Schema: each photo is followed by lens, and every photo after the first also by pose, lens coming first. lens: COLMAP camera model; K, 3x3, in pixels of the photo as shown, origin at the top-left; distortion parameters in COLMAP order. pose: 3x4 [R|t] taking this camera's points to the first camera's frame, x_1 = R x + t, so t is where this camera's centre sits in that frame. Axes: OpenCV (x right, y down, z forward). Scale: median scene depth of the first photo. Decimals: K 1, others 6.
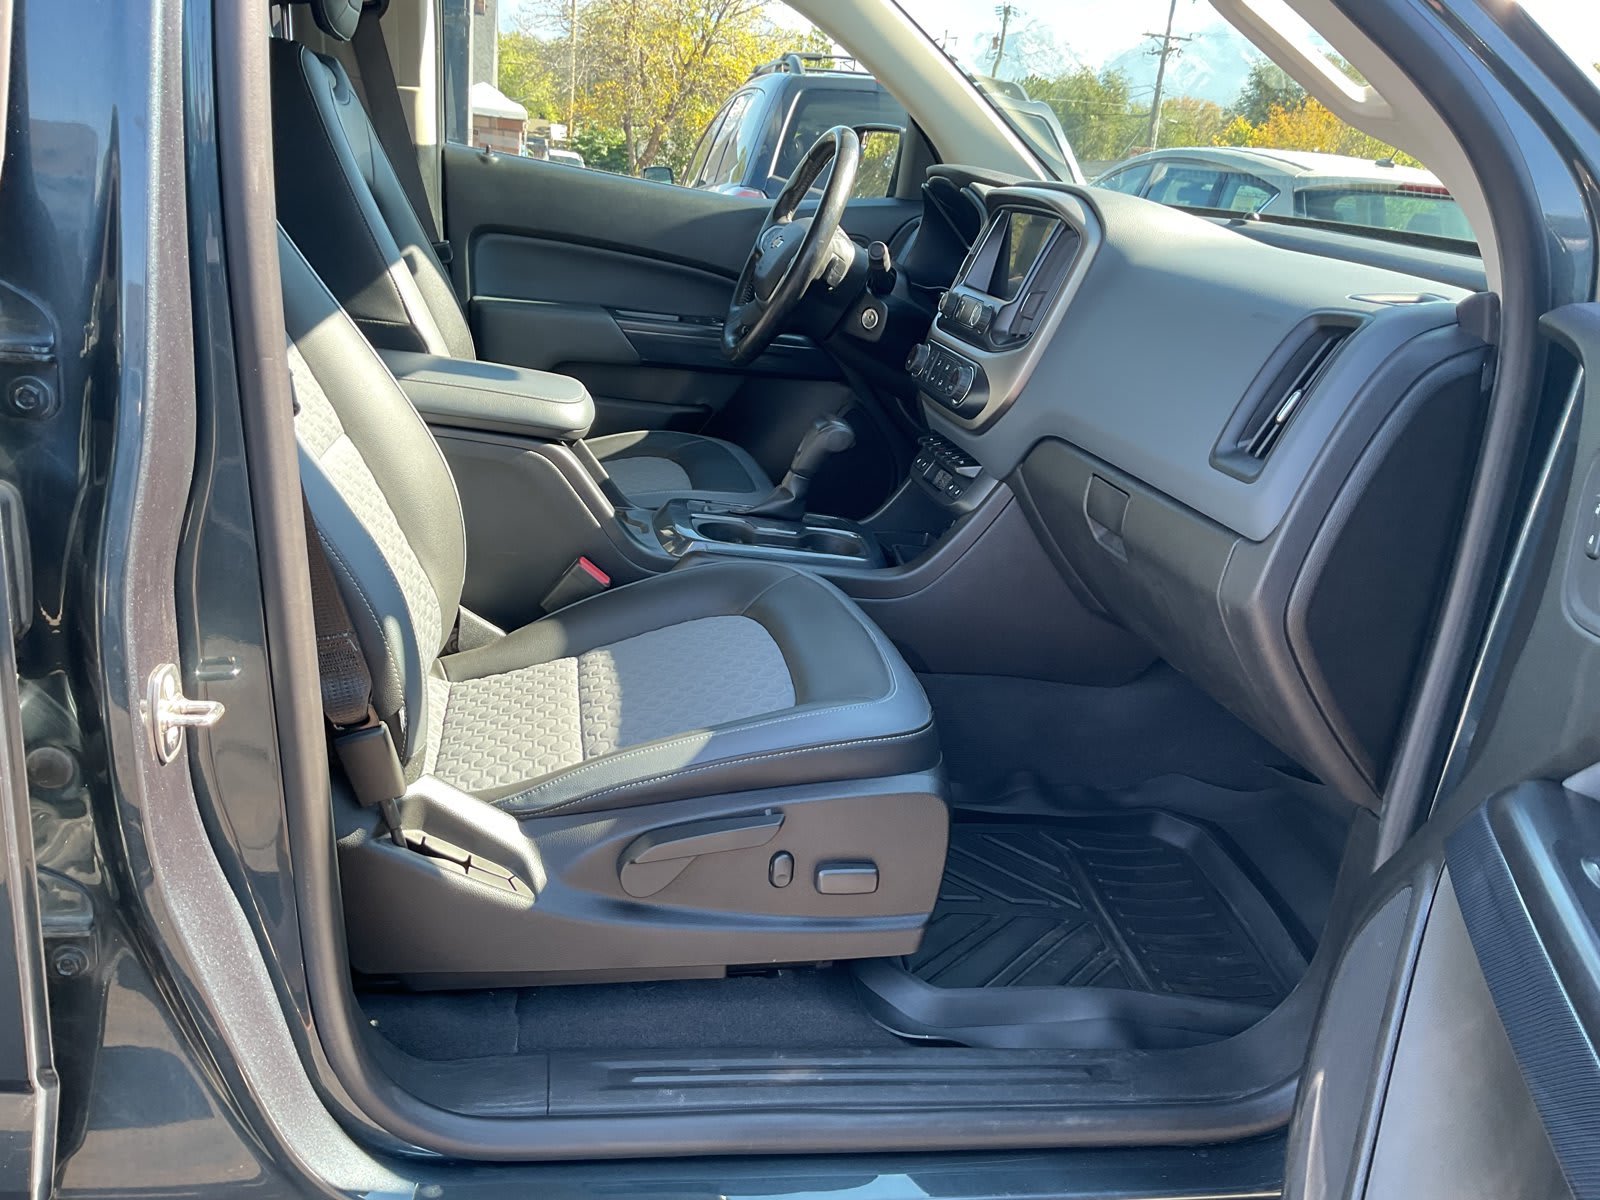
lens RADIAL K [[1450.2, 0, 800.0], [0, 1450.2, 600.0], [0, 0, 1]] dist [0.148994, -0.303659]
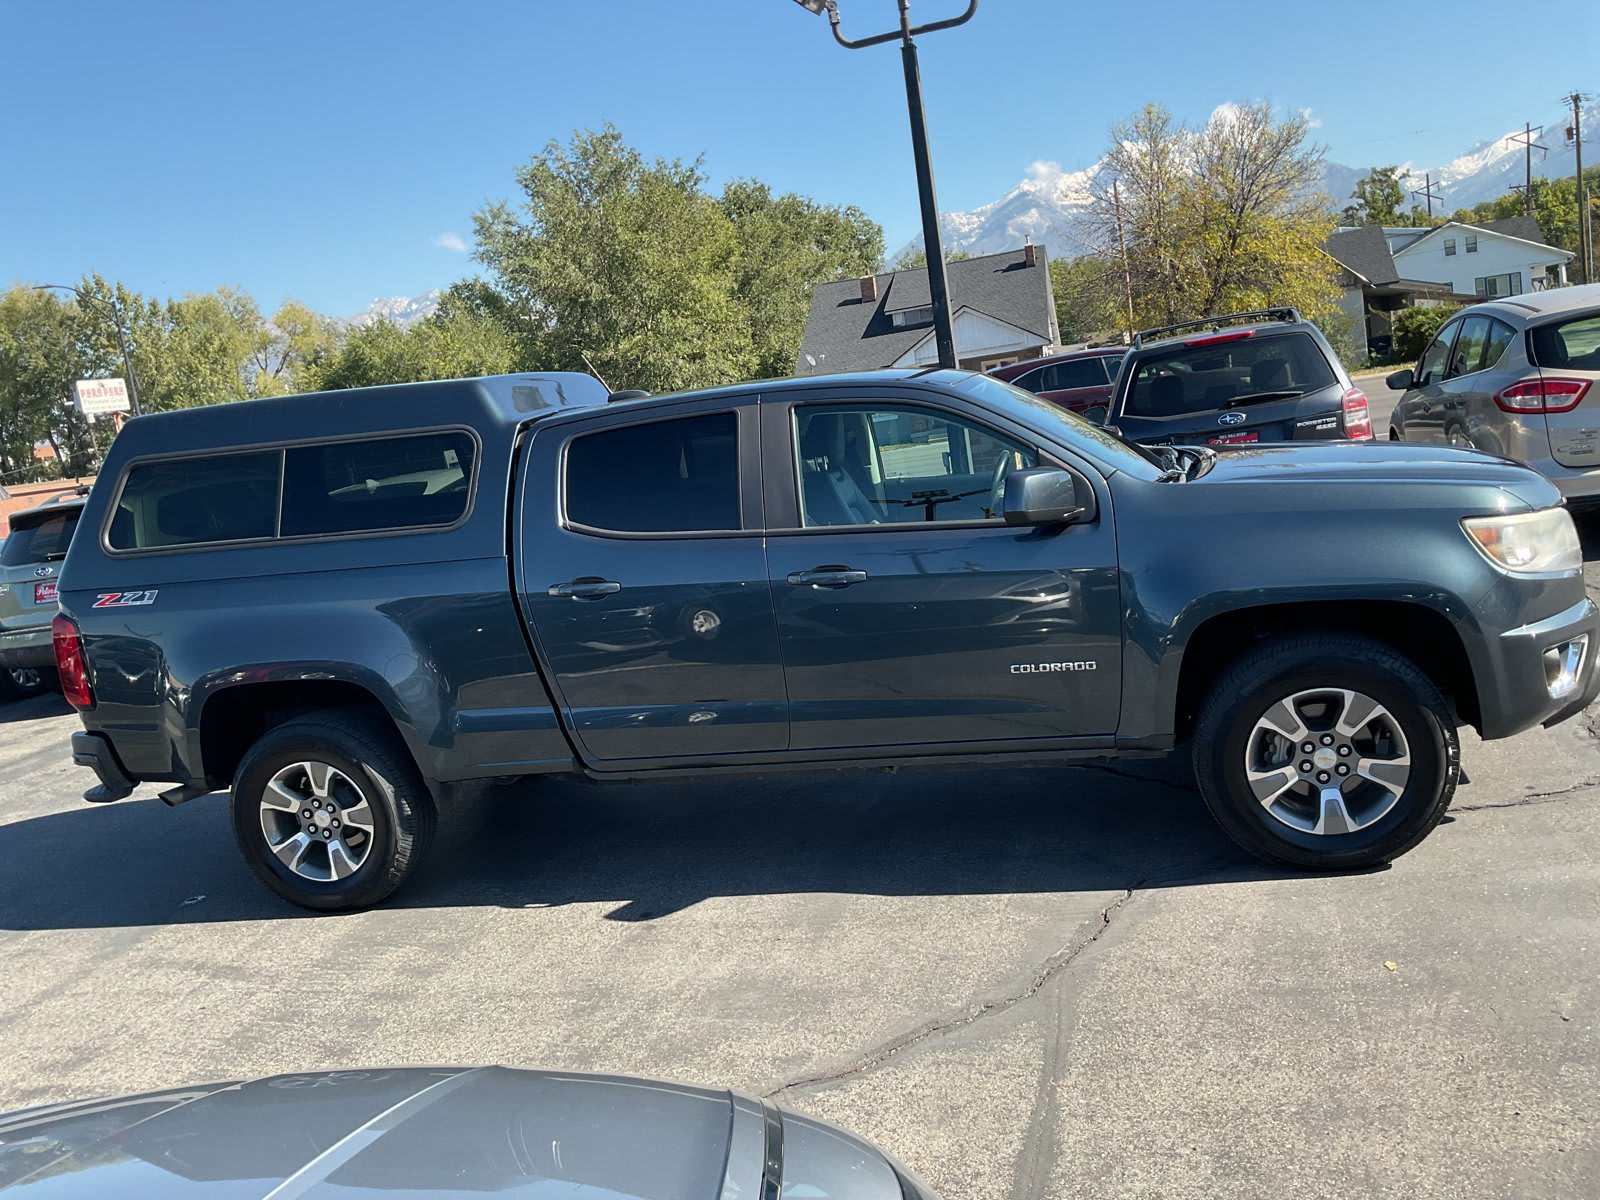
lens RADIAL K [[1450.2, 0, 800.0], [0, 1450.2, 600.0], [0, 0, 1]] dist [0.148994, -0.303659]
pose [[0.897208, -0.177442, -0.404391, 0.042237], [0.121740, 0.979622, -0.159748, 0.019927], [0.424497, 0.094097, 0.900527, -0.092481]]
